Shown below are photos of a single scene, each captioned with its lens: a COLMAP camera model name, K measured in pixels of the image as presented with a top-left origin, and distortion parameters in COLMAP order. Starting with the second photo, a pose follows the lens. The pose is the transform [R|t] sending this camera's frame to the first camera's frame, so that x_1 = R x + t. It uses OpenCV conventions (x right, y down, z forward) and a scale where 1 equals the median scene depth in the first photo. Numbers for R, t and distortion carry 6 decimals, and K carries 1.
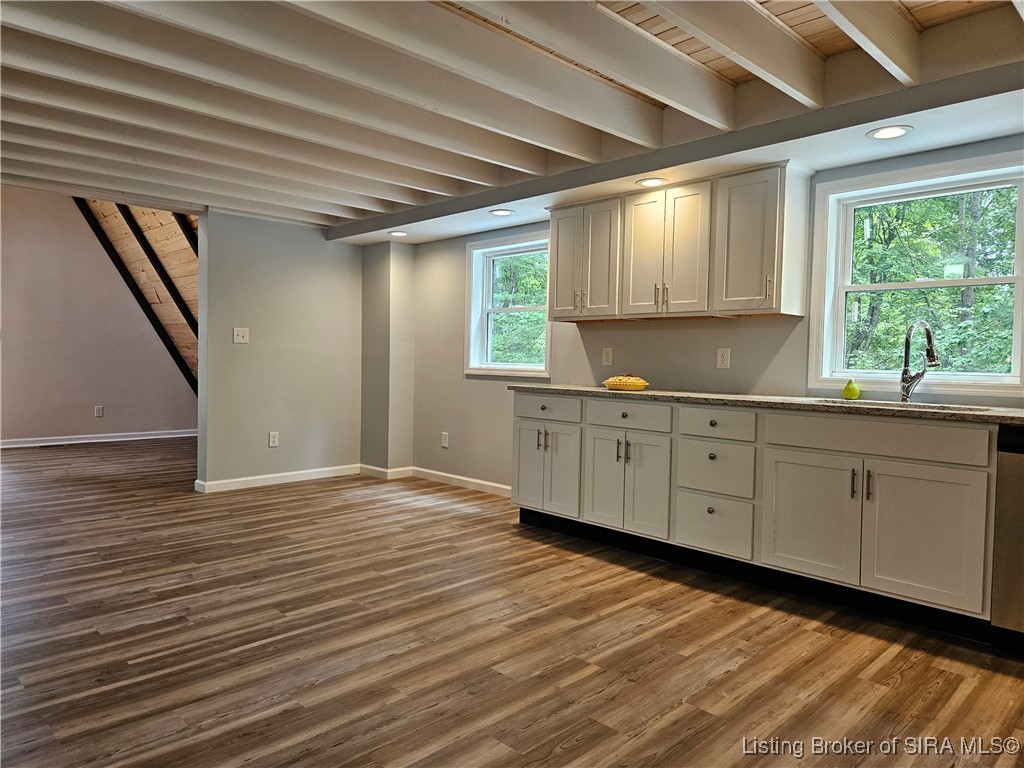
lens RADIAL K [[688.3, 0, 506.5], [0, 688.3, 381.8], [0, 0, 1]] dist [0.059701, -0.046830]
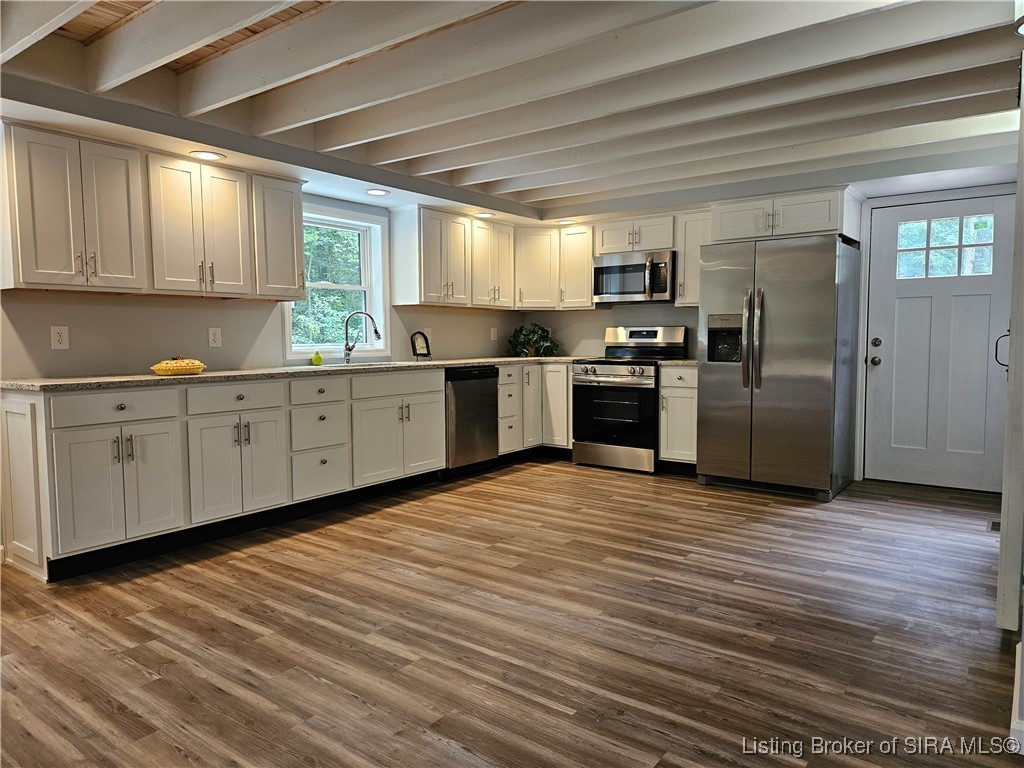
lens RADIAL K [[688.3, 0, 506.4], [0, 688.3, 383.3], [0, 0, 1]] dist [0.059701, -0.046830]
pose [[-0.150015, -0.083771, 0.985128, -0.969073], [0.042393, 0.994943, 0.091061, -0.051083], [-0.987775, 0.055423, -0.145705, 0.870143]]
